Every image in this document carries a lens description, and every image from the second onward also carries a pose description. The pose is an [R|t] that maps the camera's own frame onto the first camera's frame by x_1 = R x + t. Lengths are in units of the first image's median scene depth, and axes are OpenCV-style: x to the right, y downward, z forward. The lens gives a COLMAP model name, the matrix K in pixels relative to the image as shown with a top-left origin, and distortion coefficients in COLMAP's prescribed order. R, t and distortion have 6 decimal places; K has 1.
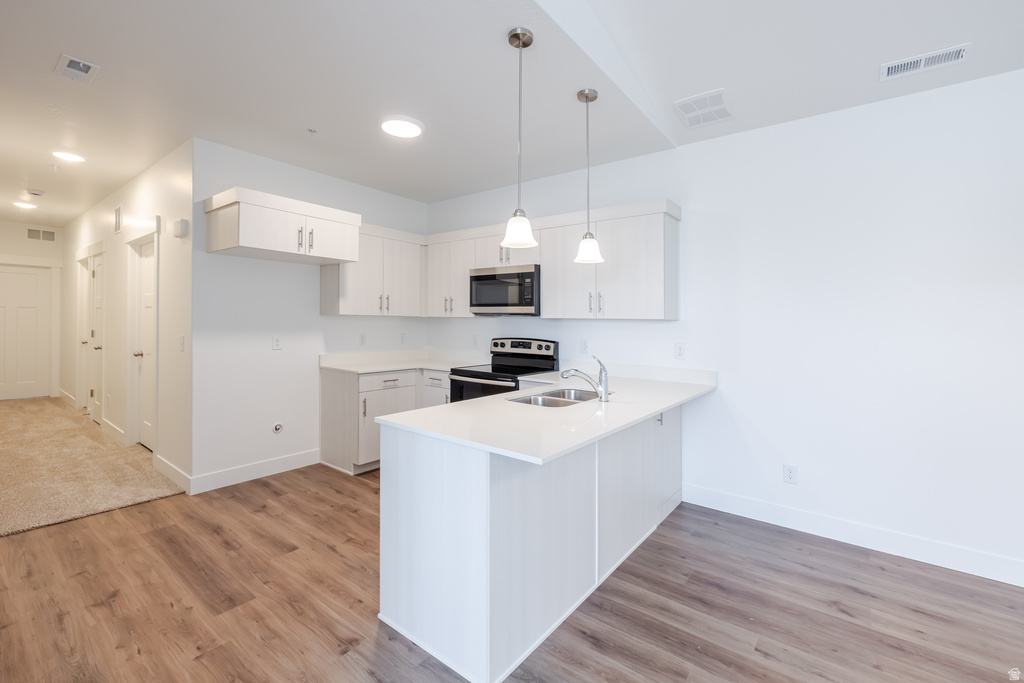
lens RADIAL K [[438.5, 0, 519.8], [0, 438.5, 315.8], [0, 0, 1]] dist [-0.001048, -0.000155]
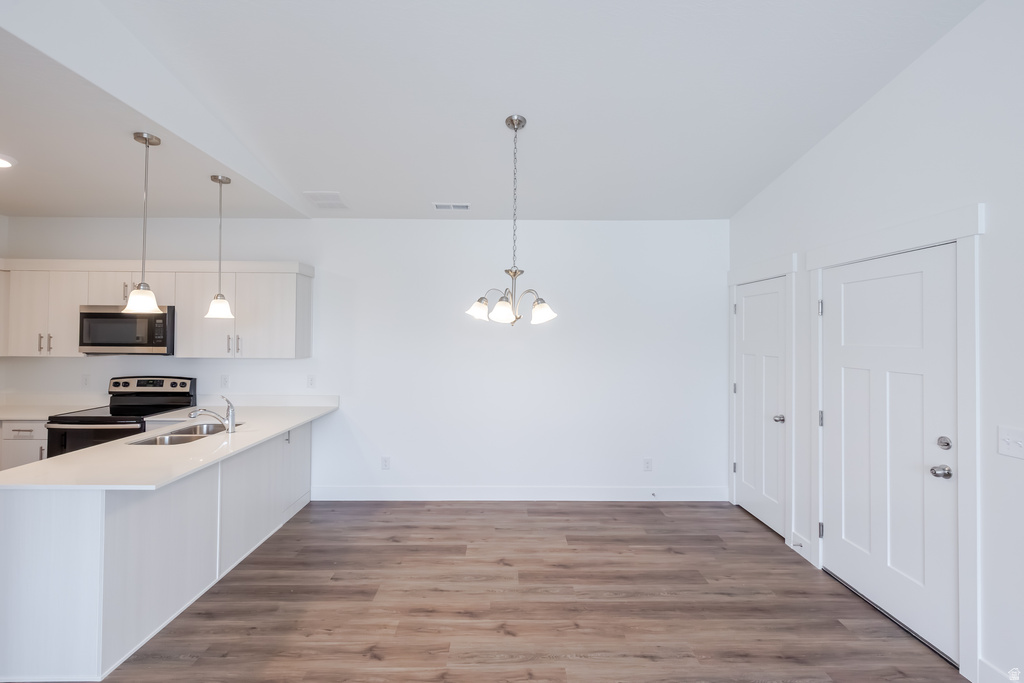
lens RADIAL K [[440.3, 0, 509.2], [0, 440.3, 318.7], [0, 0, 1]] dist [0.001068, 0.000210]
pose [[0.784793, 0.013113, 0.619620, 0.024030], [-0.003598, 0.999856, -0.016602, -0.079716], [-0.619748, 0.010800, 0.784727, -0.343928]]
